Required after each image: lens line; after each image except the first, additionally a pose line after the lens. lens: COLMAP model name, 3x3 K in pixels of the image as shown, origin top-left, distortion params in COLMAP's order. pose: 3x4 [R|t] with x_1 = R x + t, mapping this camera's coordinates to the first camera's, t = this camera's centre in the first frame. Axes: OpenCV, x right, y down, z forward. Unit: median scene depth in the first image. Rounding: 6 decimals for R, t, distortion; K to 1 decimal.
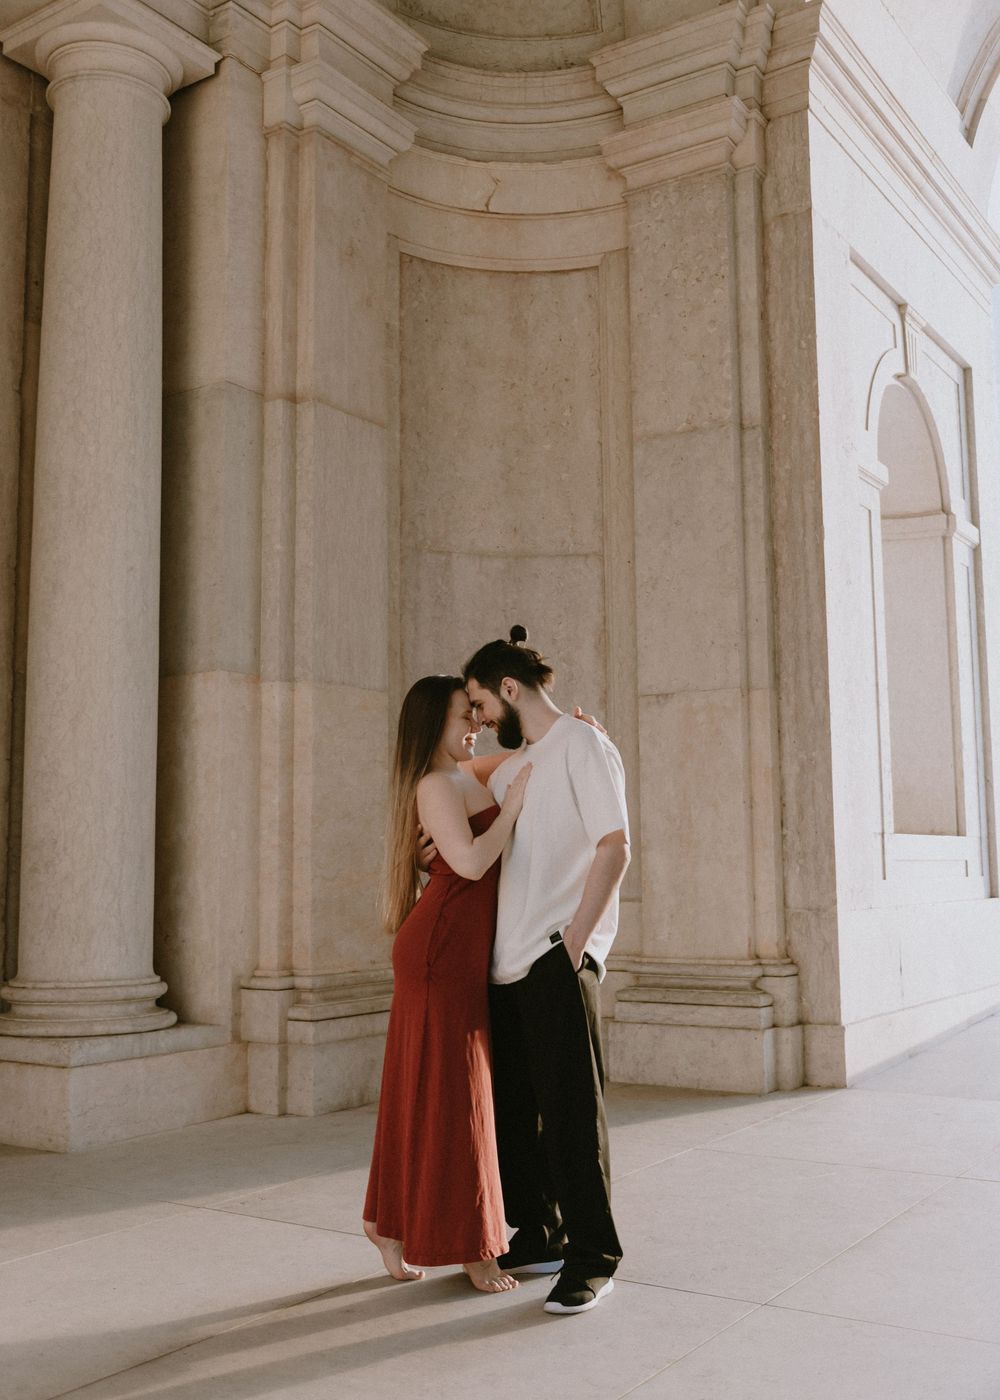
lens RADIAL K [[1383.9, 0, 492.8], [0, 1383.9, 709.6], [0, 0, 1]] dist [0.009986, 0.000000]
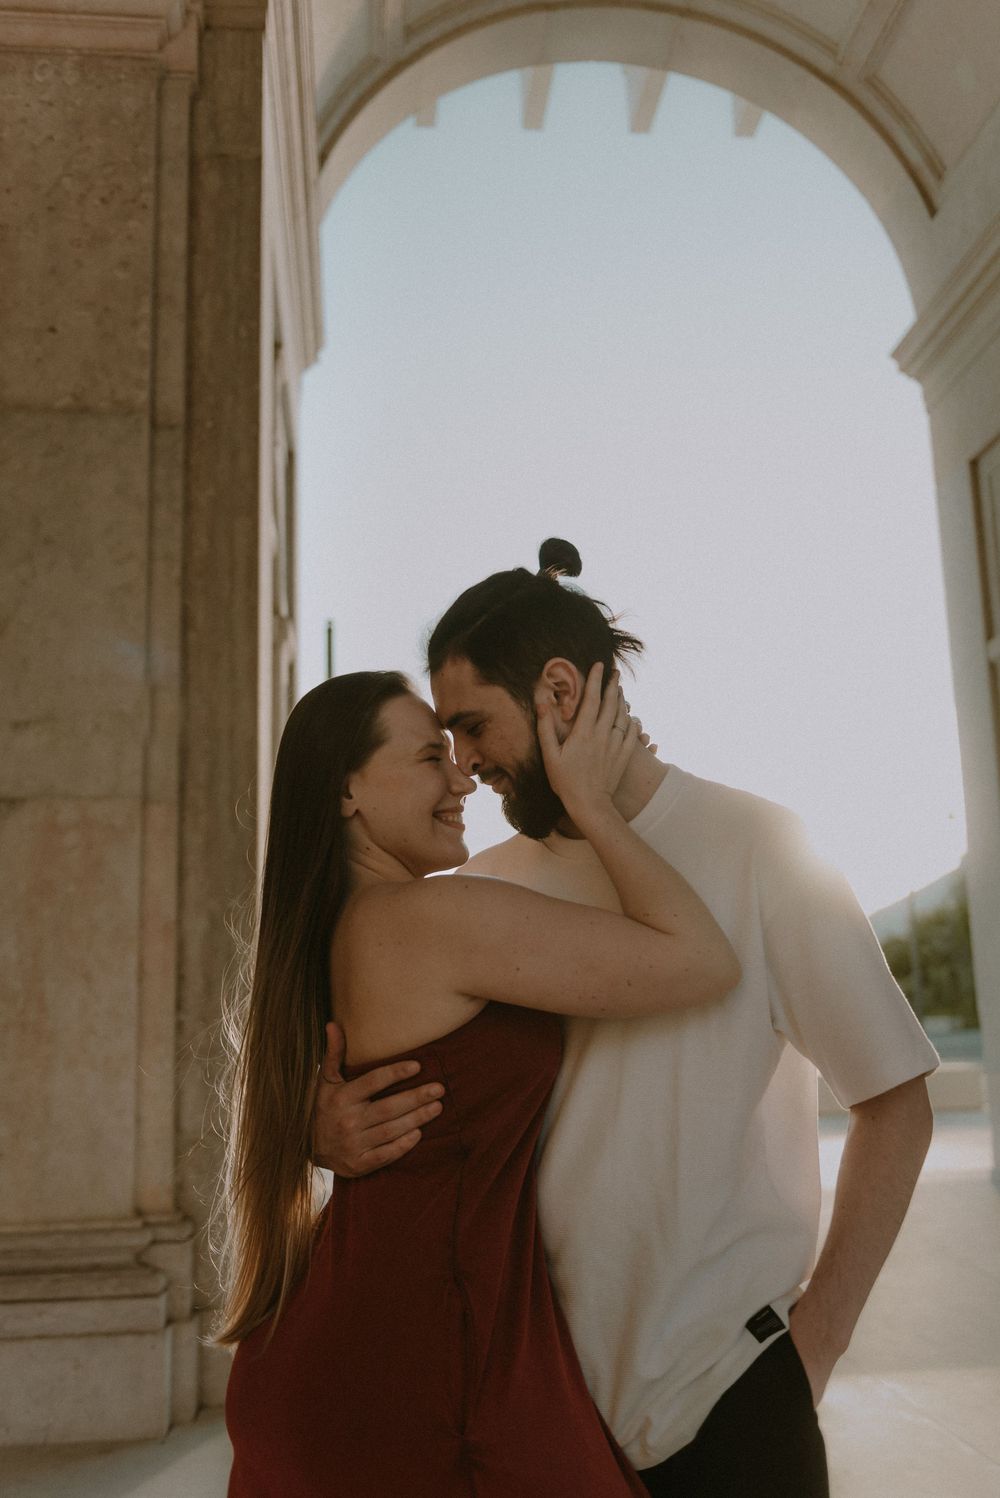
lens RADIAL K [[1483.3, 0, 496.5], [0, 1483.3, 743.8], [0, 0, 1]] dist [-0.001002, 0.000000]
pose [[0.773669, 0.110492, 0.623881, -0.132293], [-0.055812, 0.992734, -0.106604, 0.024002], [-0.631127, 0.047656, 0.774214, 0.330964]]
